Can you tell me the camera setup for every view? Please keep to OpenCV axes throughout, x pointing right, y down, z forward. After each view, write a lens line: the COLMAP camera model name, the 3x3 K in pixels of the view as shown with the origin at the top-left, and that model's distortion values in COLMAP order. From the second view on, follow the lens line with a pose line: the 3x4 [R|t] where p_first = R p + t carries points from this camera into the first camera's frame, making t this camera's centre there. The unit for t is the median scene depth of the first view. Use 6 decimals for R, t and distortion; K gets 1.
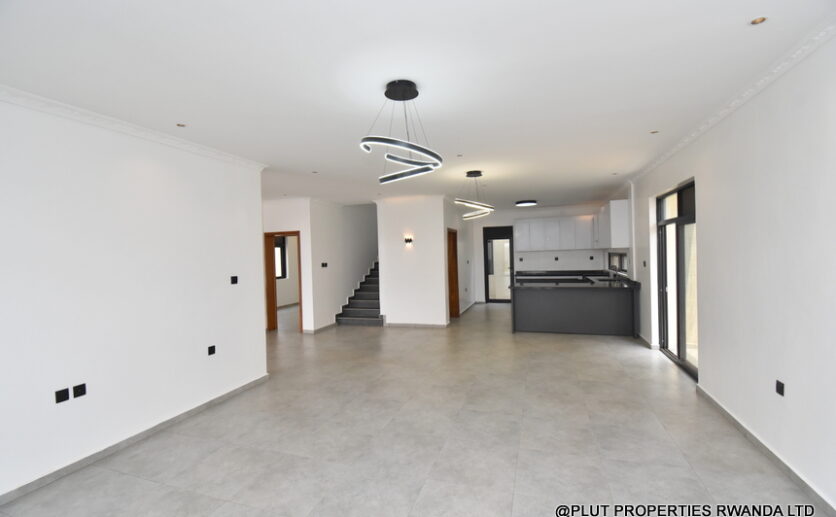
lens RADIAL K [[369.9, 0, 414.5], [0, 369.9, 260.8], [0, 0, 1]] dist [-0.002935, -0.000763]
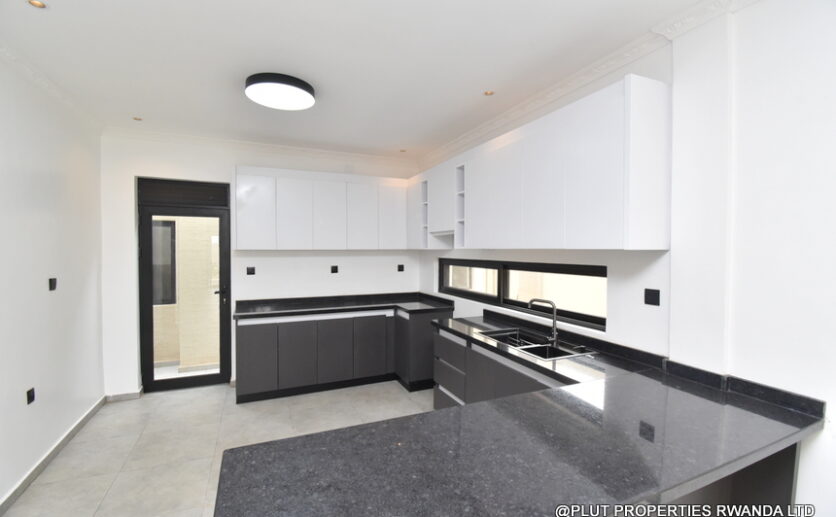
lens RADIAL K [[369.9, 0, 414.5], [0, 369.9, 260.8], [0, 0, 1]] dist [-0.002935, -0.000763]
pose [[0.740416, 0.011900, 0.672043, 0.165246], [-0.014314, 0.999896, -0.001935, -0.016889], [-0.671996, -0.008187, 0.740510, 0.638520]]
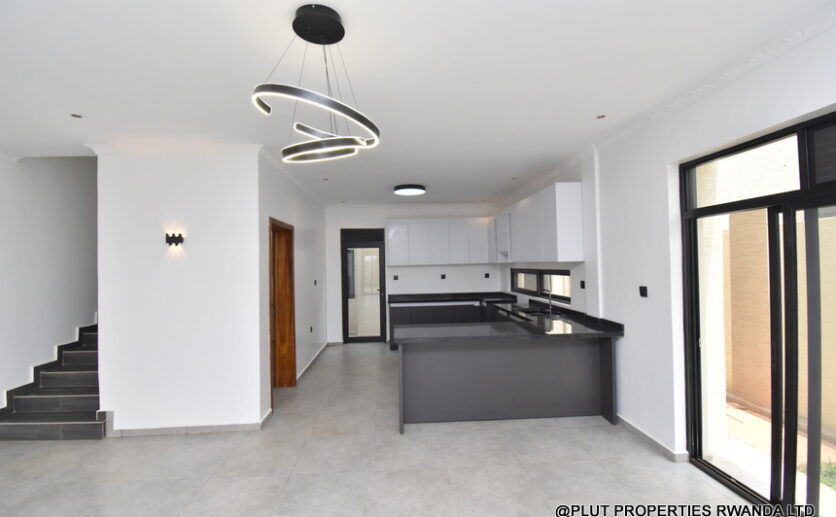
lens RADIAL K [[369.9, 0, 414.5], [0, 369.9, 260.8], [0, 0, 1]] dist [-0.002935, -0.000763]
pose [[0.927204, 0.014508, 0.374275, 0.067985], [-0.000666, 0.999312, -0.037086, -0.009802], [-0.374556, 0.034137, 0.926576, 0.376168]]
